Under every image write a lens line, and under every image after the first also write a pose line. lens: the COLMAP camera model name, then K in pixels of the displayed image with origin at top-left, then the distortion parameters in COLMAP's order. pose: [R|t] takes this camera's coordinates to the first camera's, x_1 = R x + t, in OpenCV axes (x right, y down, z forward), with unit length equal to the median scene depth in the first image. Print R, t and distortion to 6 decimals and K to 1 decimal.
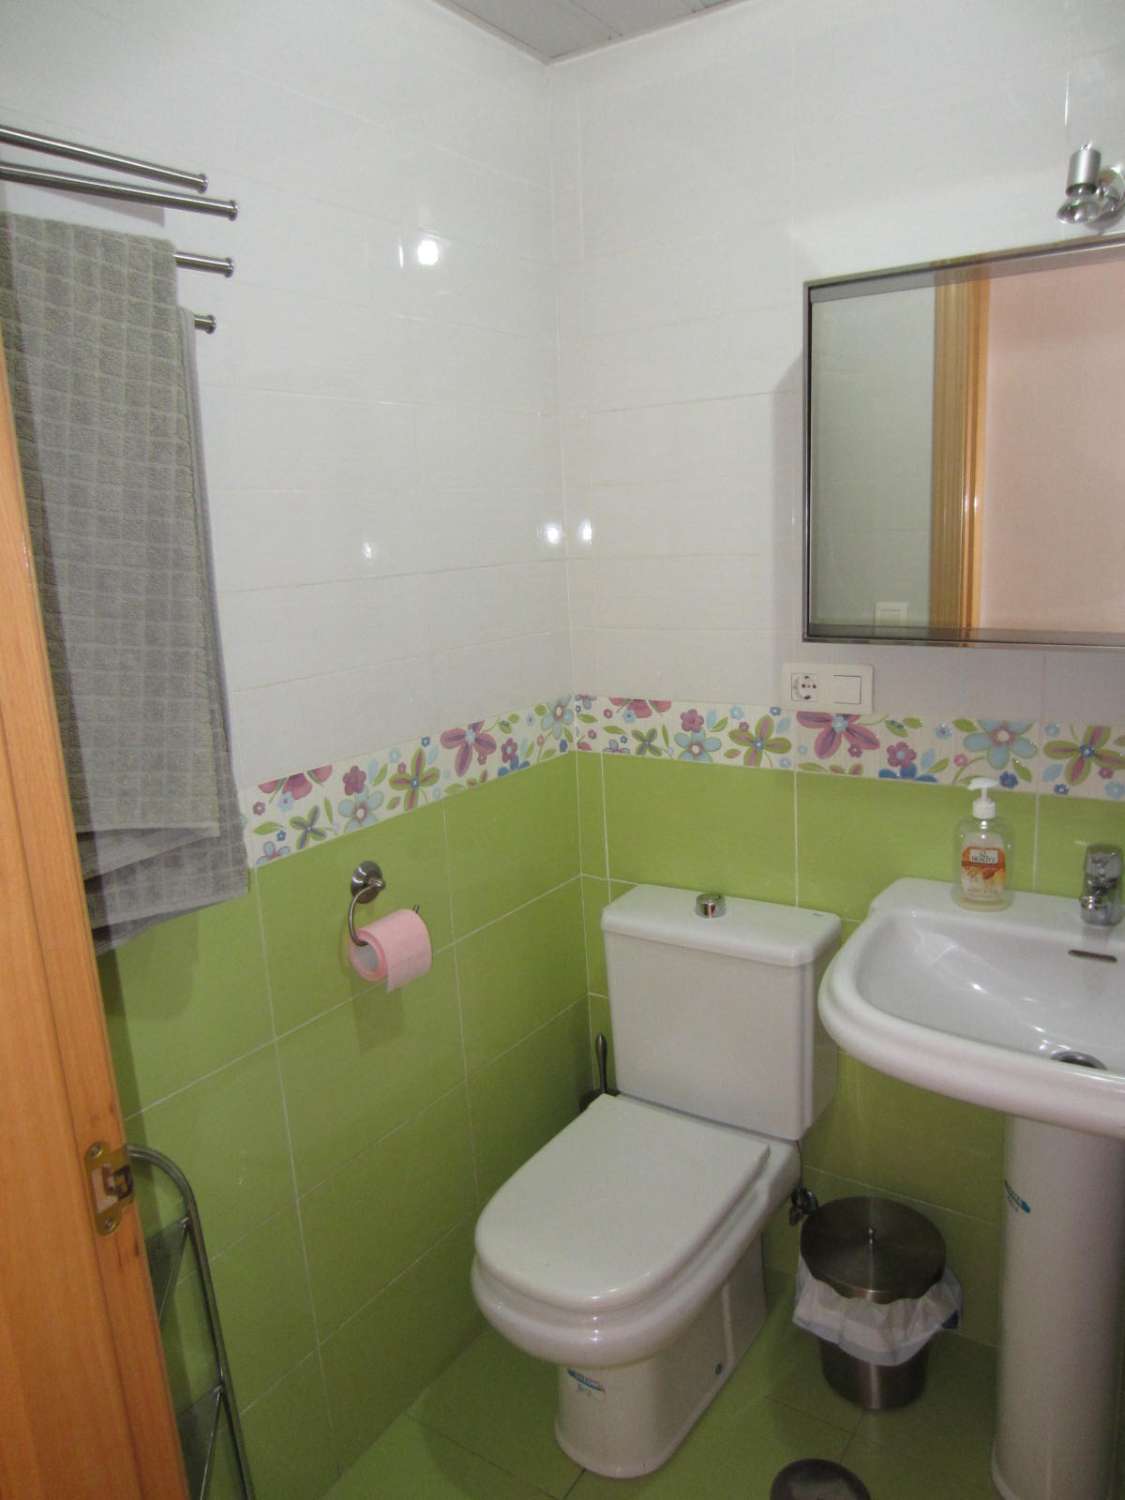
lens RADIAL K [[1059.9, 0, 567.3], [0, 1059.9, 745.7], [0, 0, 1]] dist [-0.033651, 0.006325]
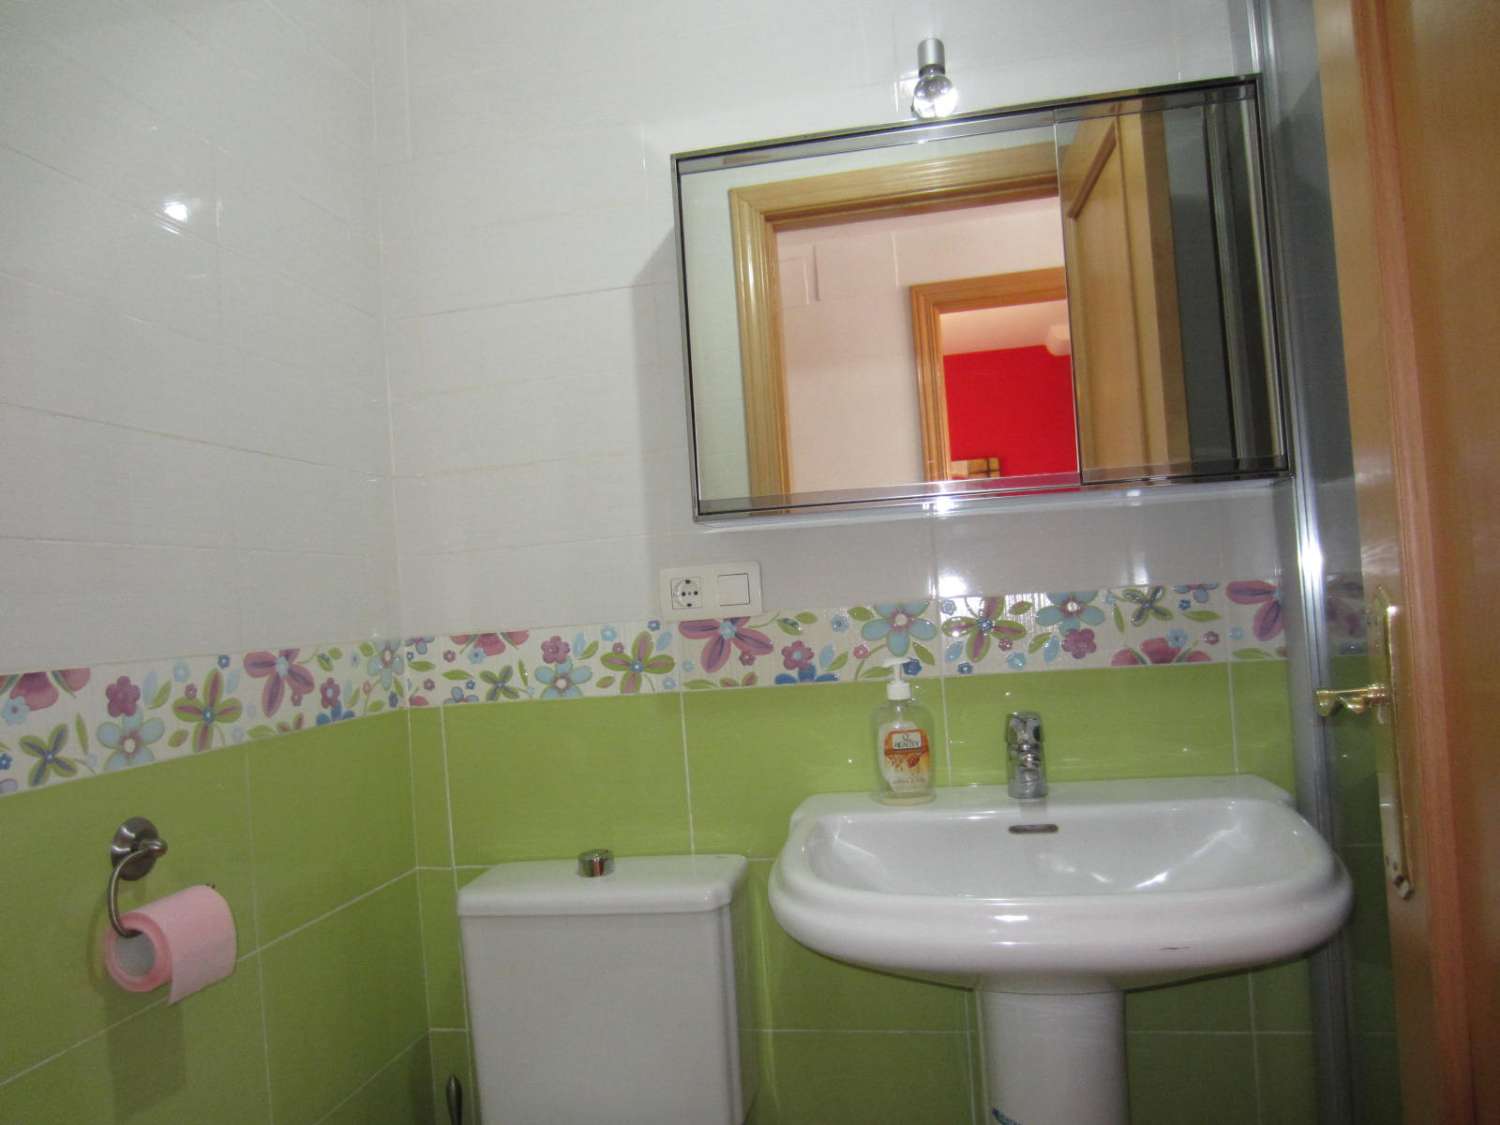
lens RADIAL K [[1059.9, 0, 750.0], [0, 1059.9, 565.9], [0, 0, 1]] dist [-0.033651, 0.006325]
pose [[0.922124, -0.006110, 0.386846, -0.077458], [0.105975, 0.965623, -0.237363, 0.148030], [-0.372097, 0.259874, 0.891072, 0.176097]]
